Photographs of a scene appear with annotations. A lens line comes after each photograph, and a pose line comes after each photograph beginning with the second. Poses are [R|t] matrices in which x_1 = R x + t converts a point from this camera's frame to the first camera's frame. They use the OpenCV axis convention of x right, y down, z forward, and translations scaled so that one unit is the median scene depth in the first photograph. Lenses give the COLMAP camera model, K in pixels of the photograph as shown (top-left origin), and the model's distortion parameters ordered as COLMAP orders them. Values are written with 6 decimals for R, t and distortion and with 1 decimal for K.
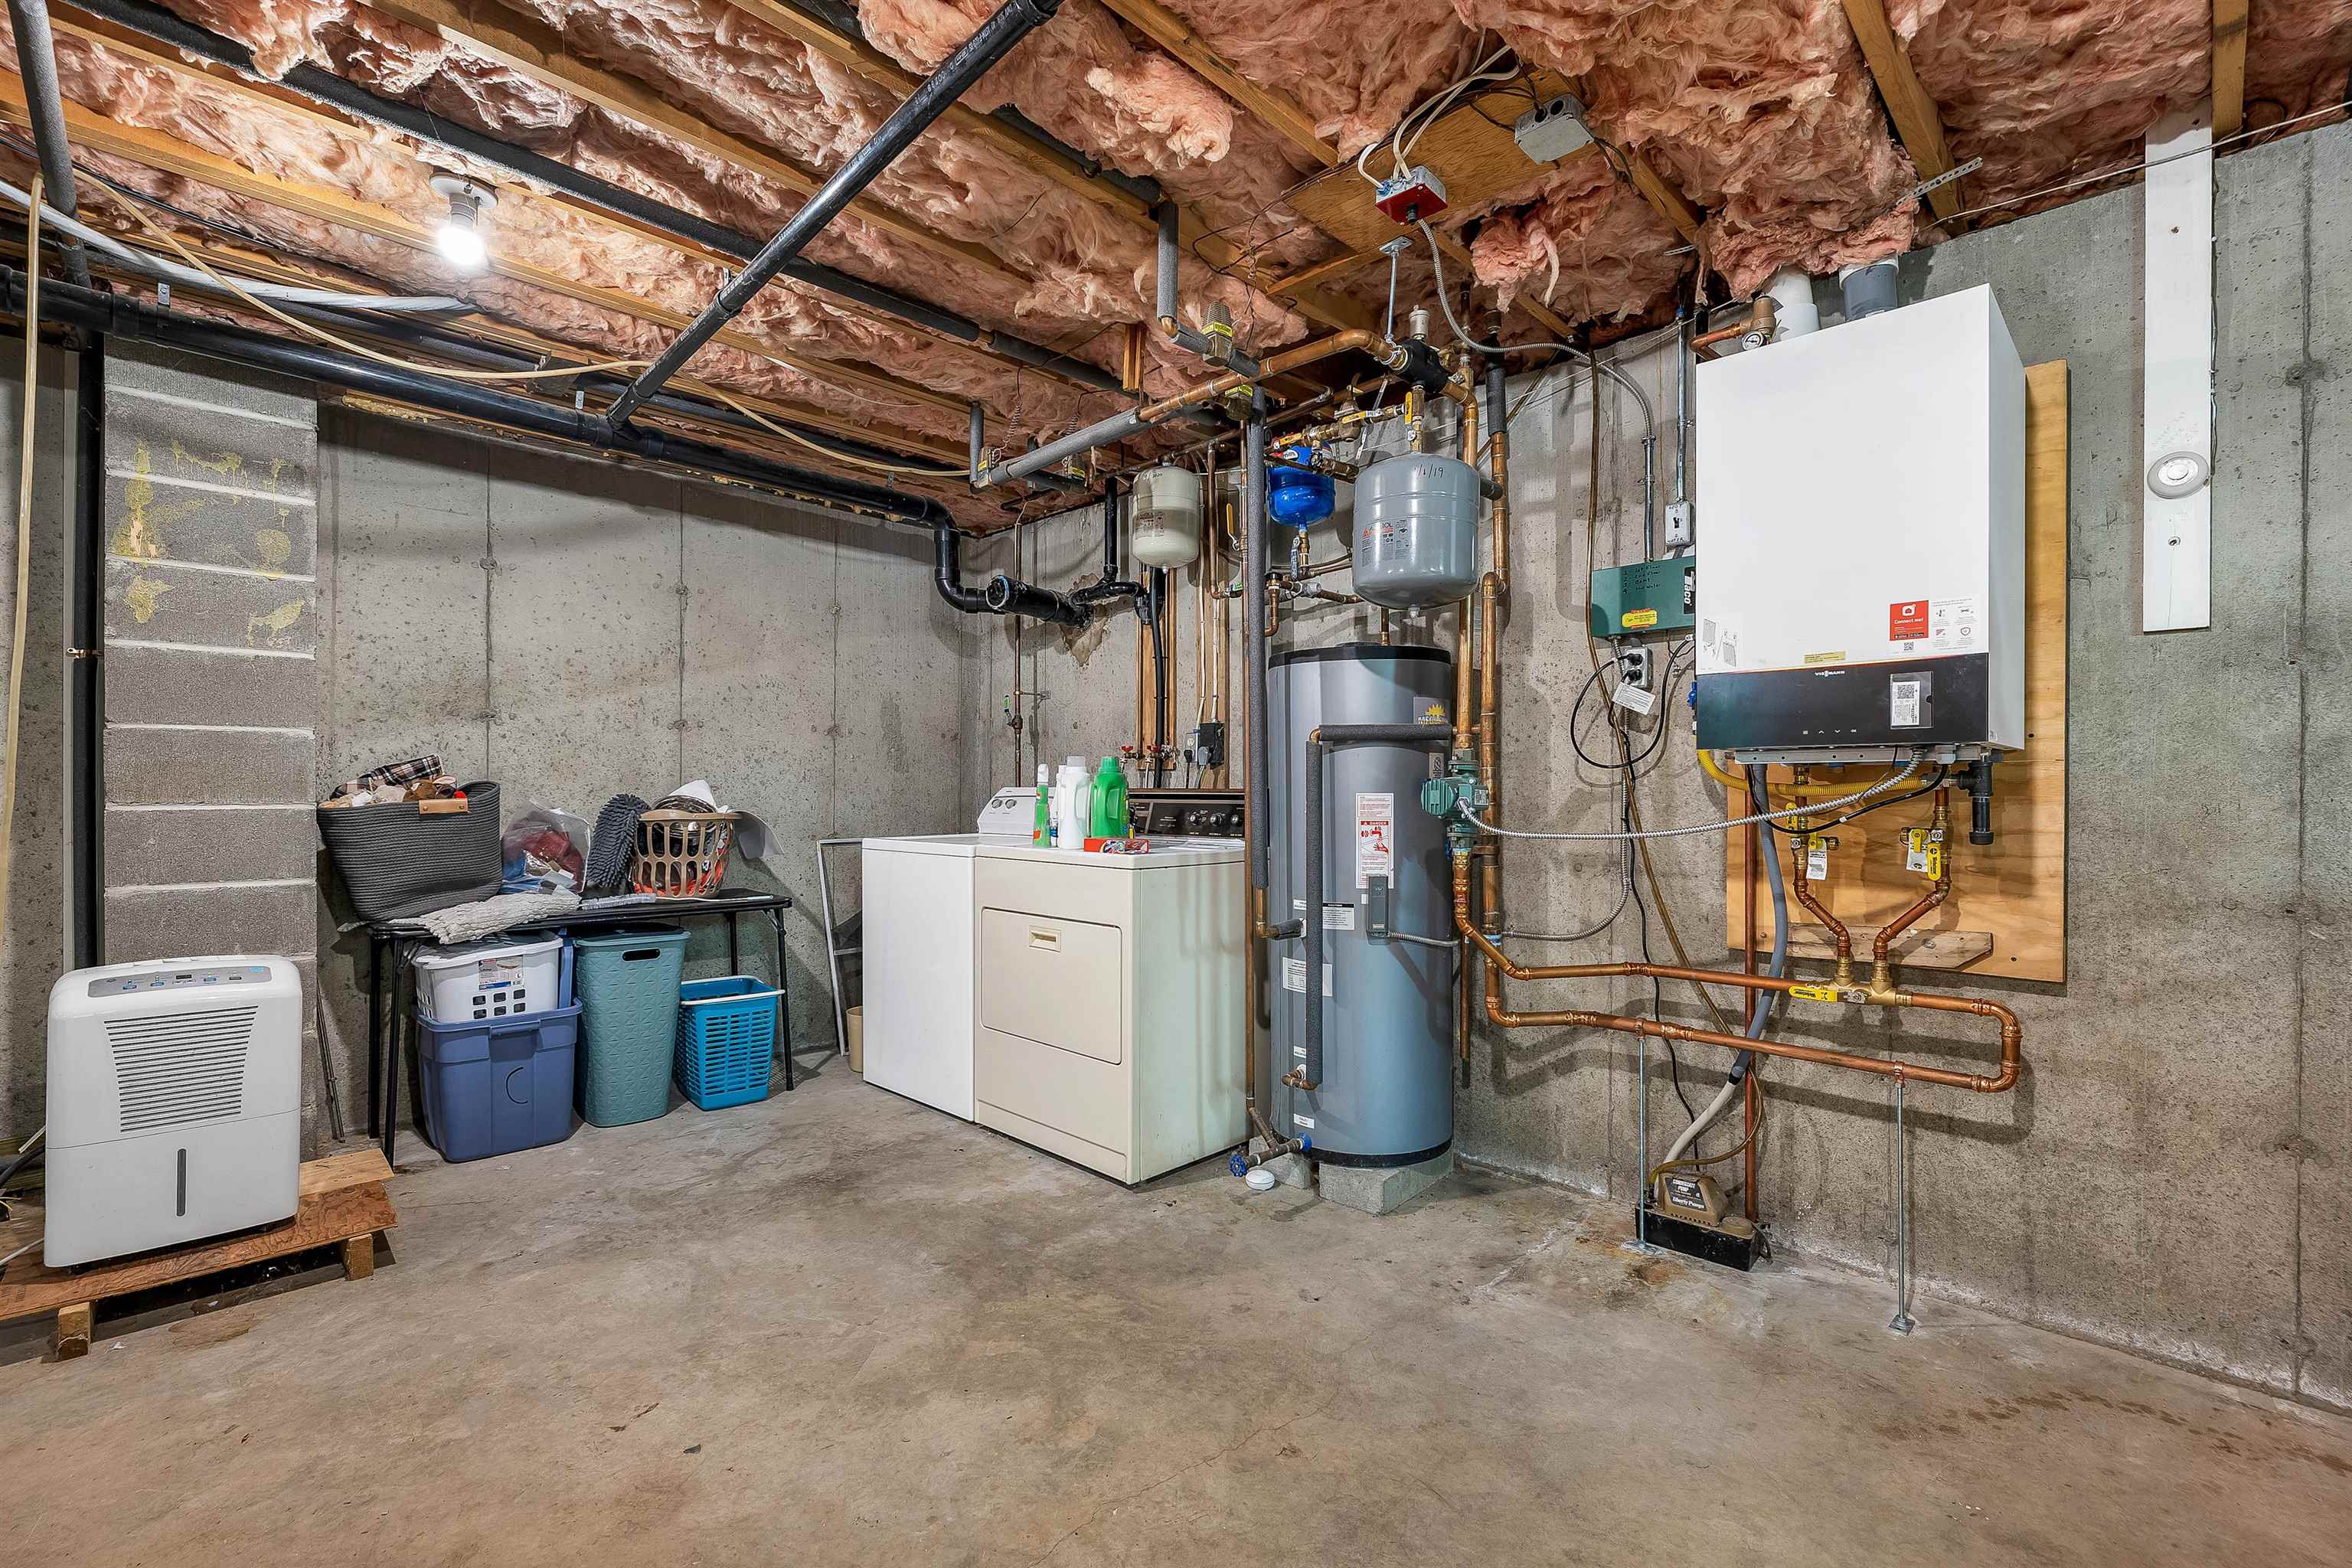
lens RADIAL K [[992.0, 0, 1197.8], [0, 992.0, 794.5], [0, 0, 1]] dist [-0.004473, 0.000976]
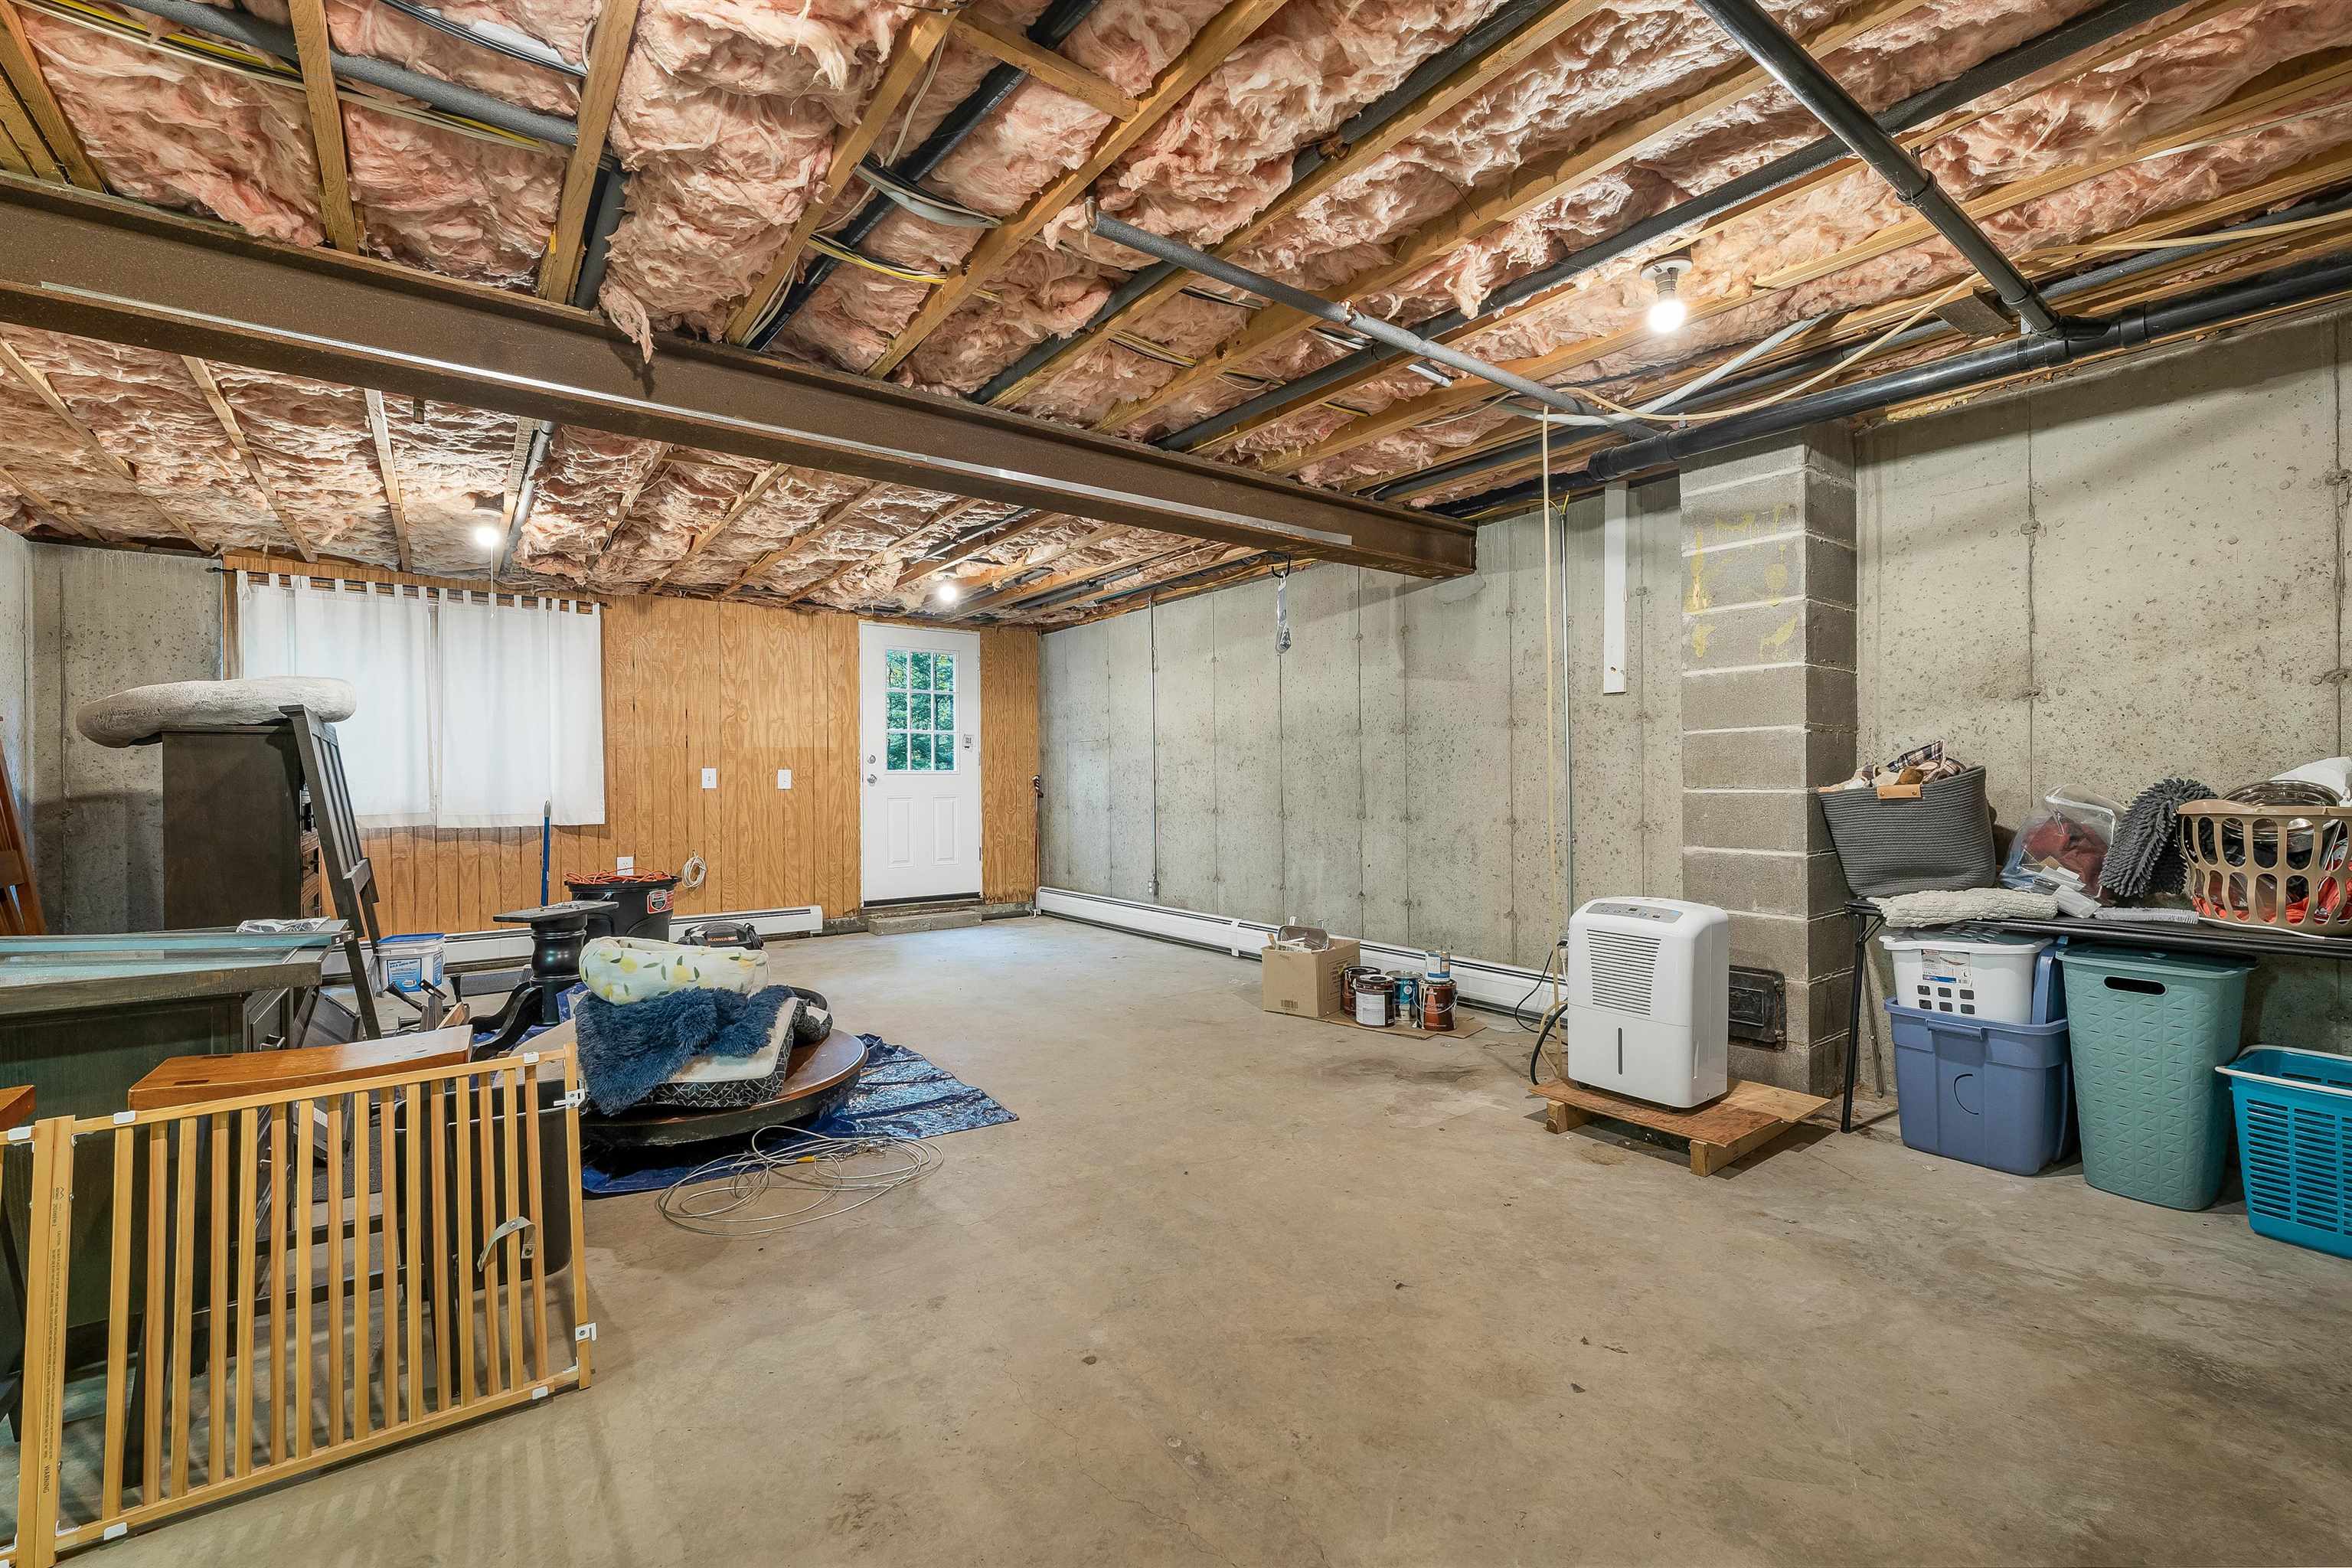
lens RADIAL K [[992.0, 0, 1175.1], [0, 992.0, 781.4], [0, 0, 1]] dist [-0.004473, 0.000976]
pose [[-0.150026, -0.001217, -0.988681, 0.385036], [0.004030, 0.999990, -0.001842, -0.000034], [0.988674, -0.004260, -0.150020, 0.449263]]
